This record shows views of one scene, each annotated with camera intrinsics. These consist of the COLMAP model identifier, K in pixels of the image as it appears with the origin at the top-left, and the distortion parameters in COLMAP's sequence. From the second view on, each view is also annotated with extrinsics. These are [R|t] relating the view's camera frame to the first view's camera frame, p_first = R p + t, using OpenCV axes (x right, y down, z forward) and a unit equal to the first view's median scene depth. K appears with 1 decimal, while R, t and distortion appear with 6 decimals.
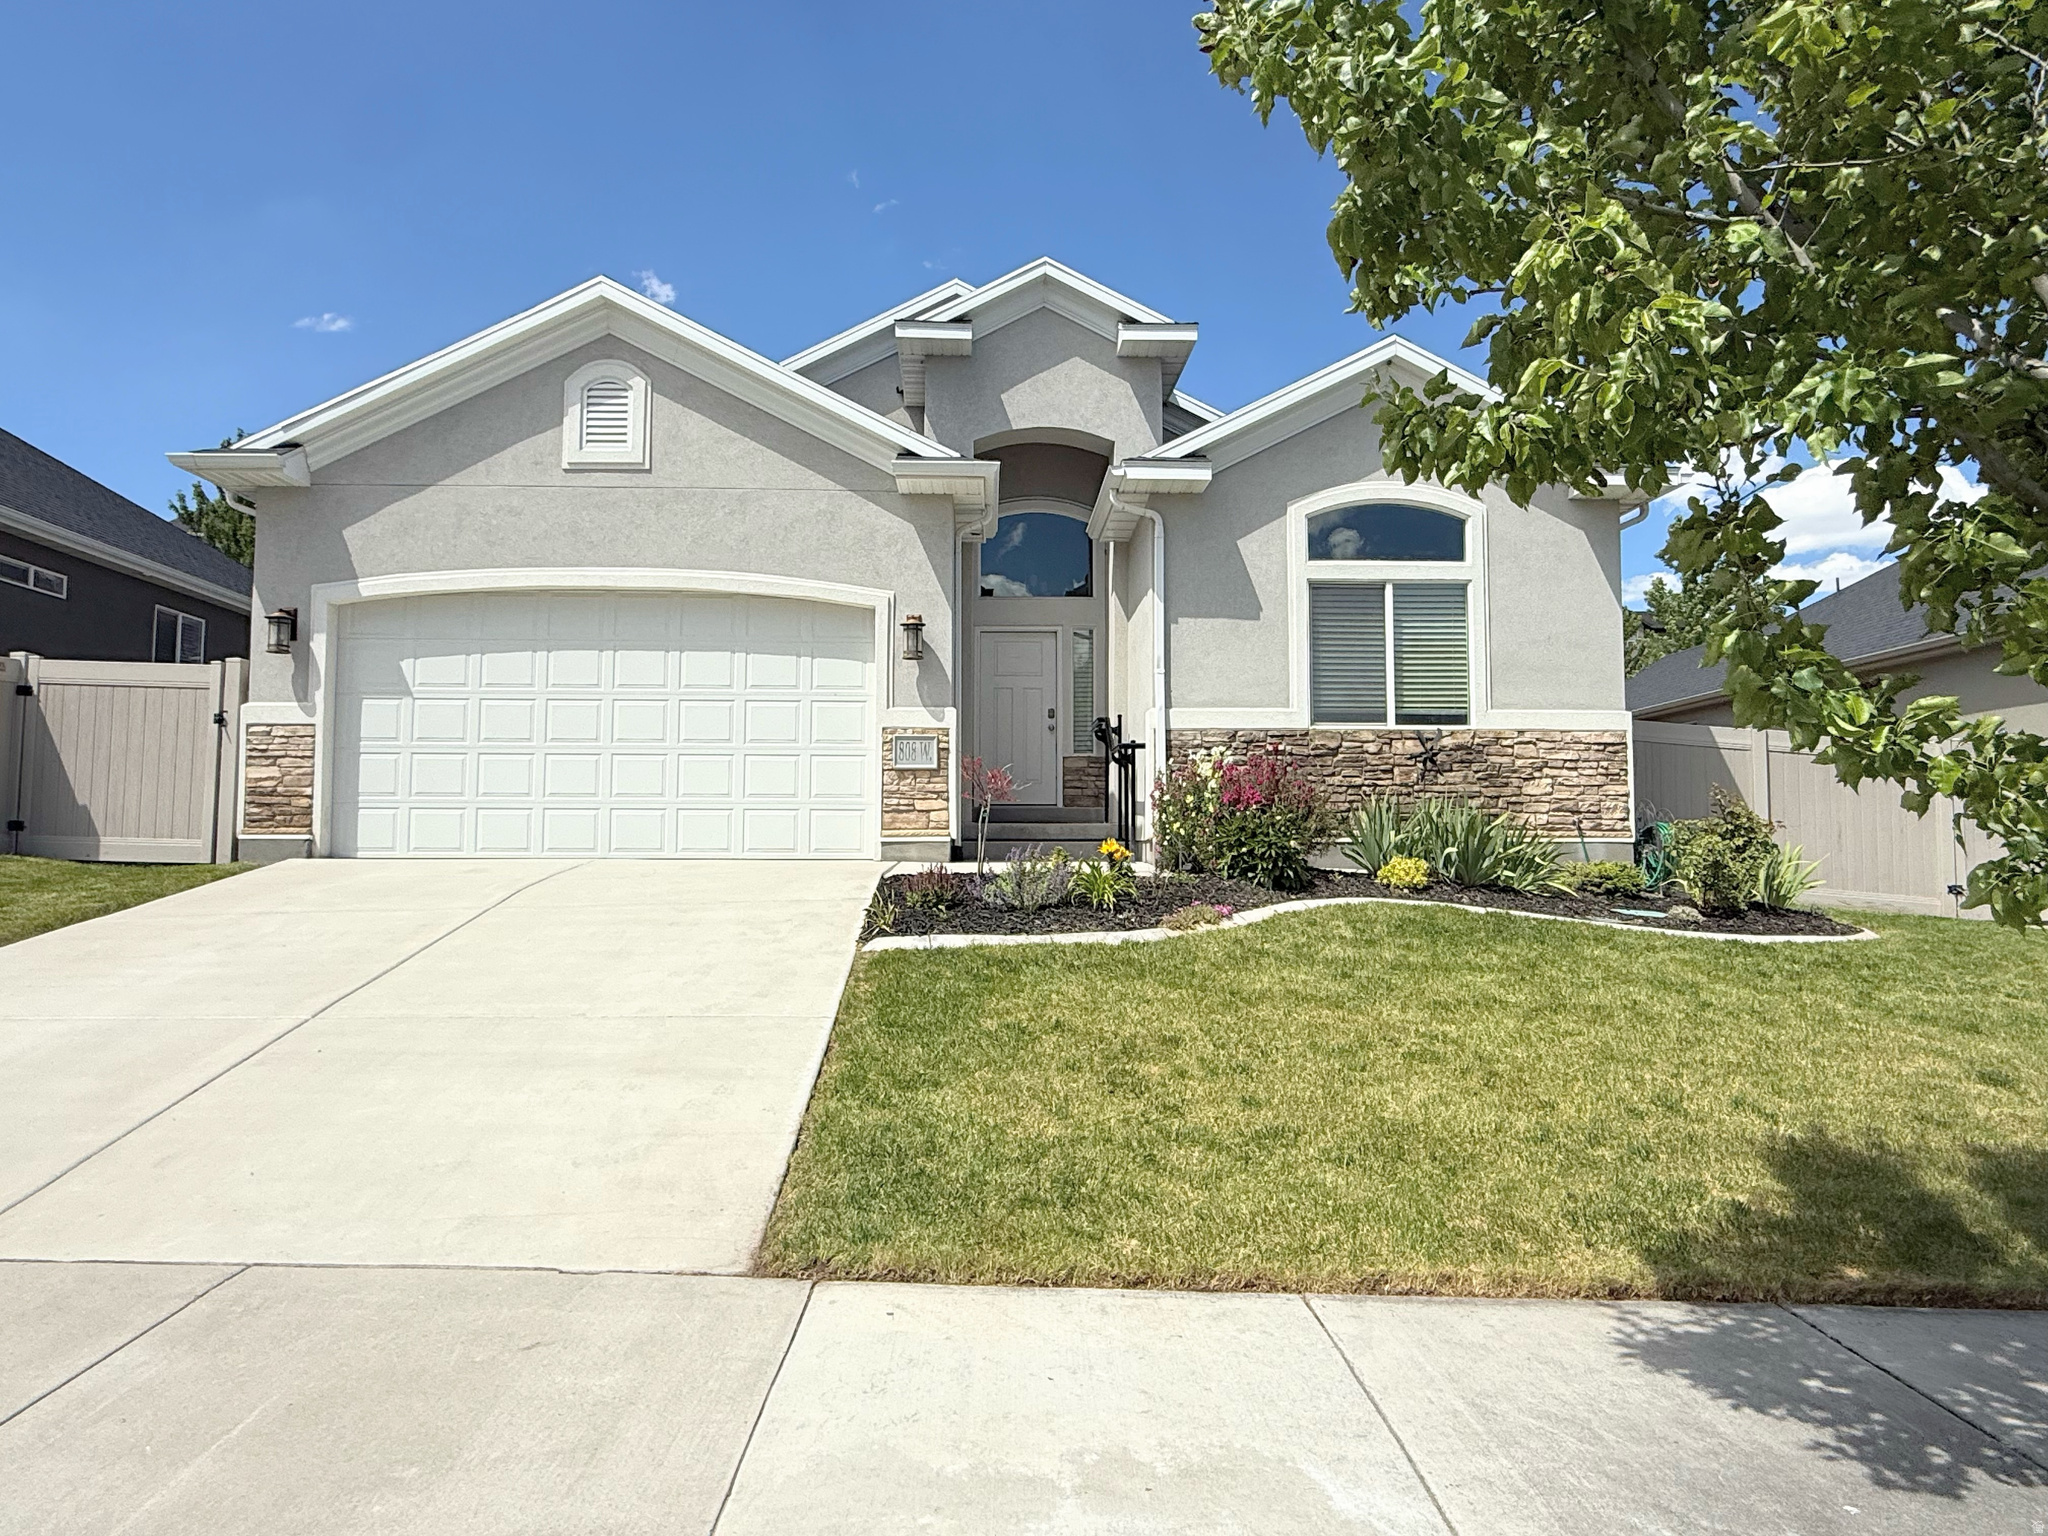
lens RADIAL K [[1199.4, 0, 1023.7], [0, 1199.4, 768.9], [0, 0, 1]] dist [-0.002300, -0.002094]
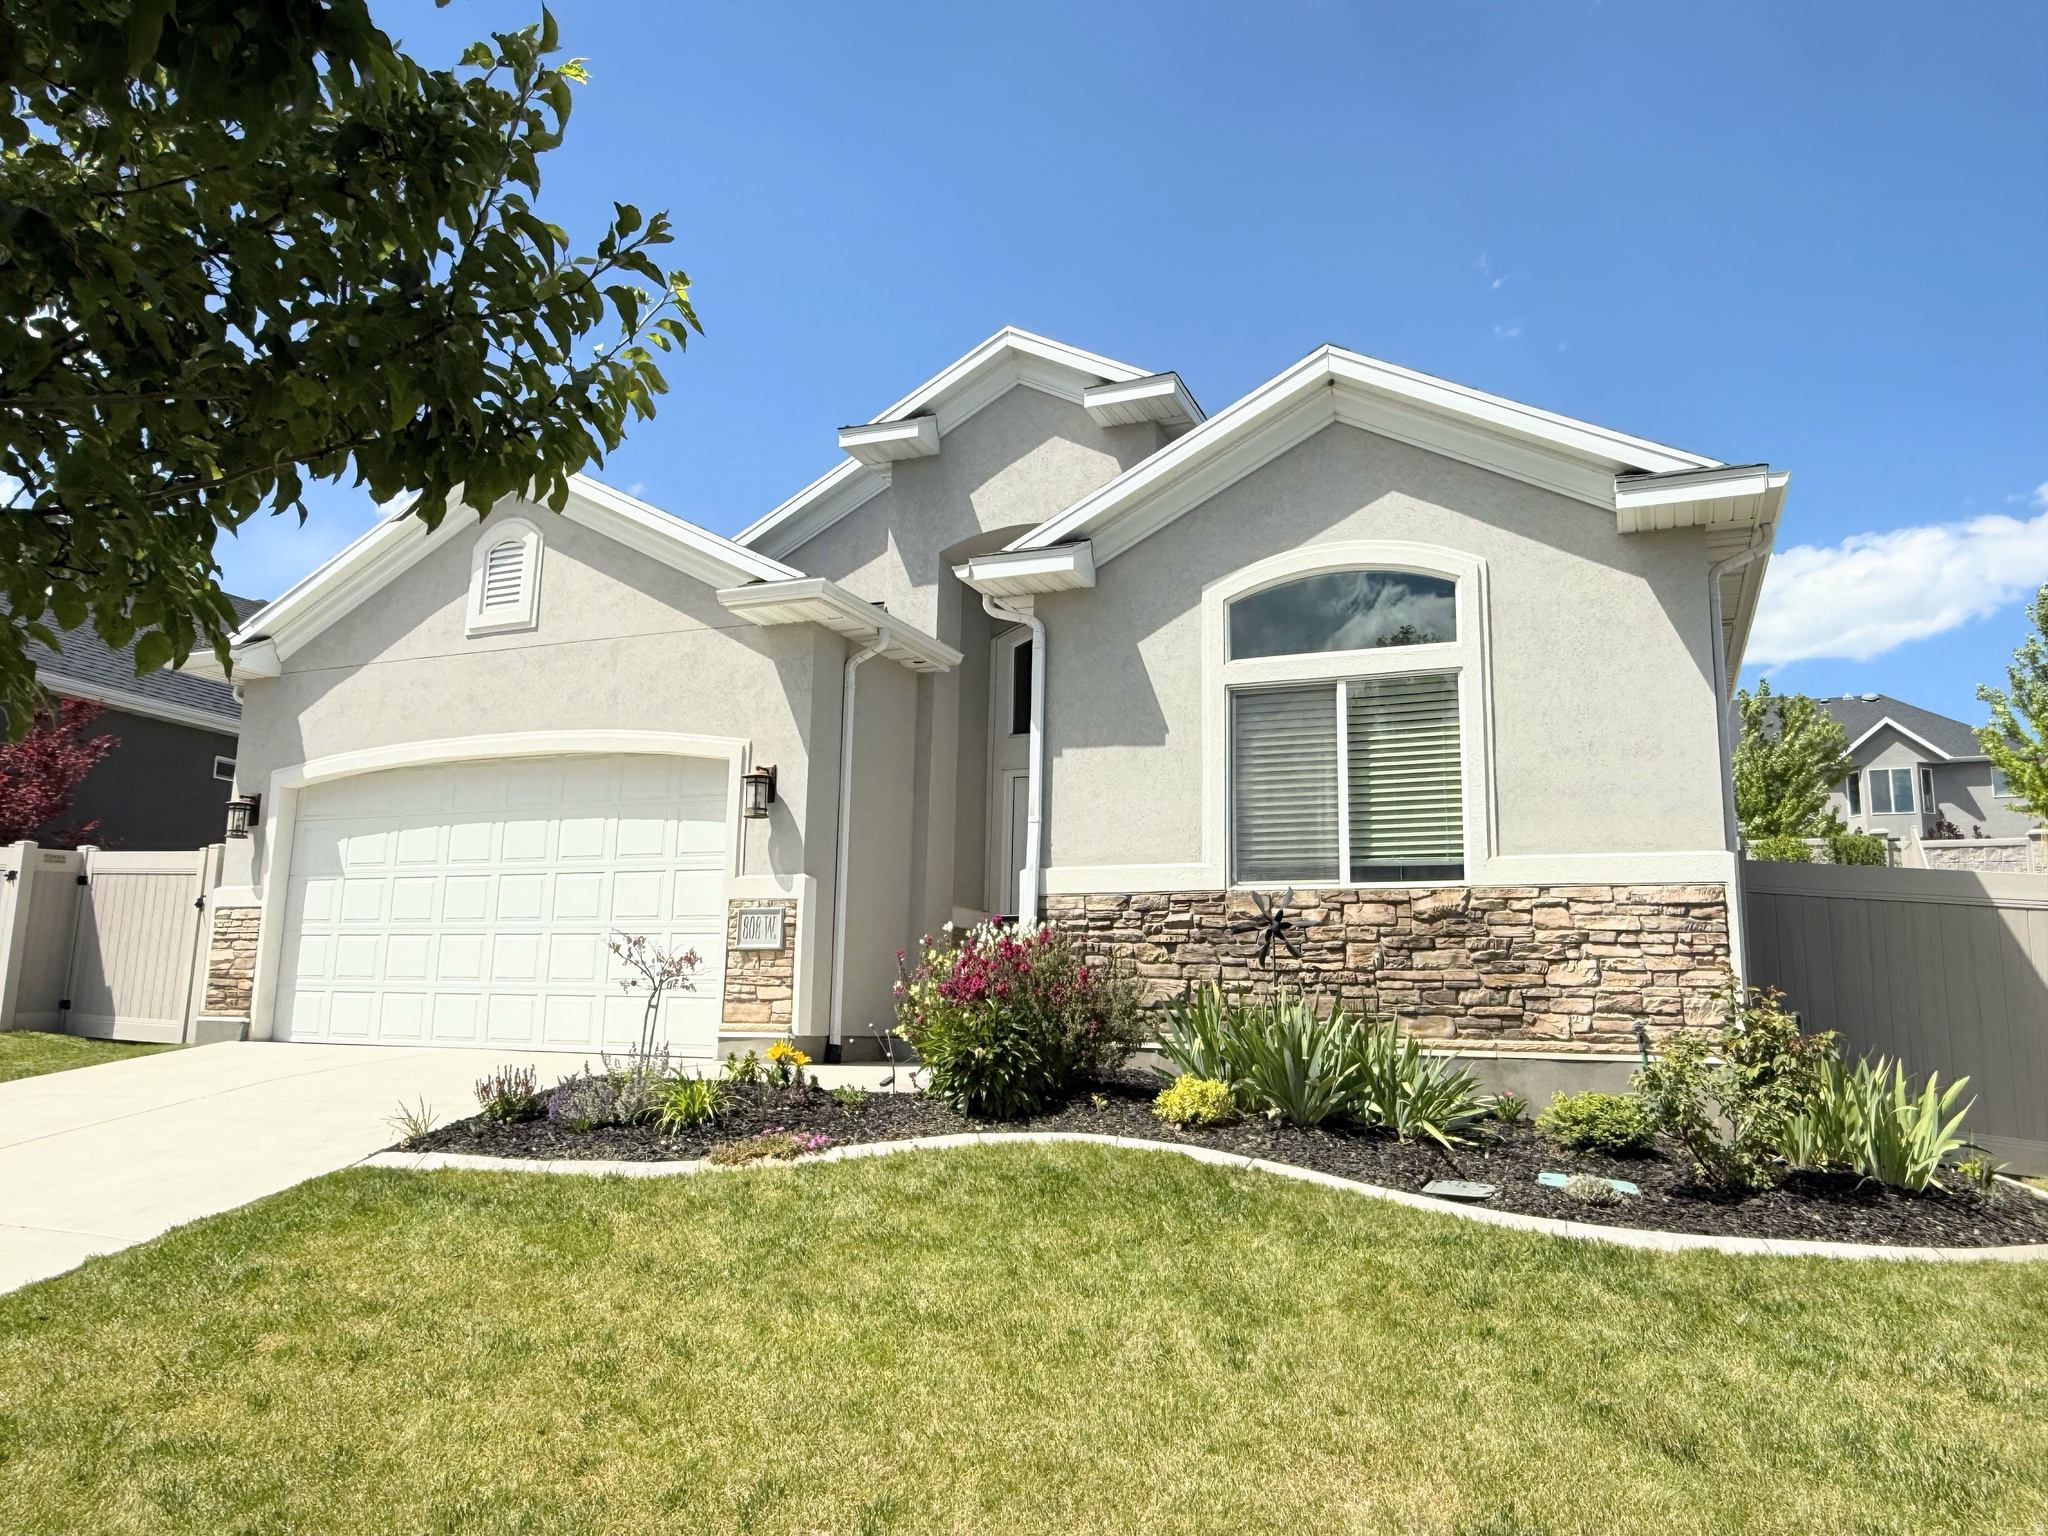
lens RADIAL K [[1424.0, 0, 1023.6], [0, 1424.0, 768.3], [0, 0, 1]] dist [0.000415, -0.000585]
pose [[0.906365, -0.057004, -0.418632, 0.490396], [0.005107, 0.992262, -0.124056, -0.000878], [0.422464, 0.110302, 0.899643, 0.173394]]
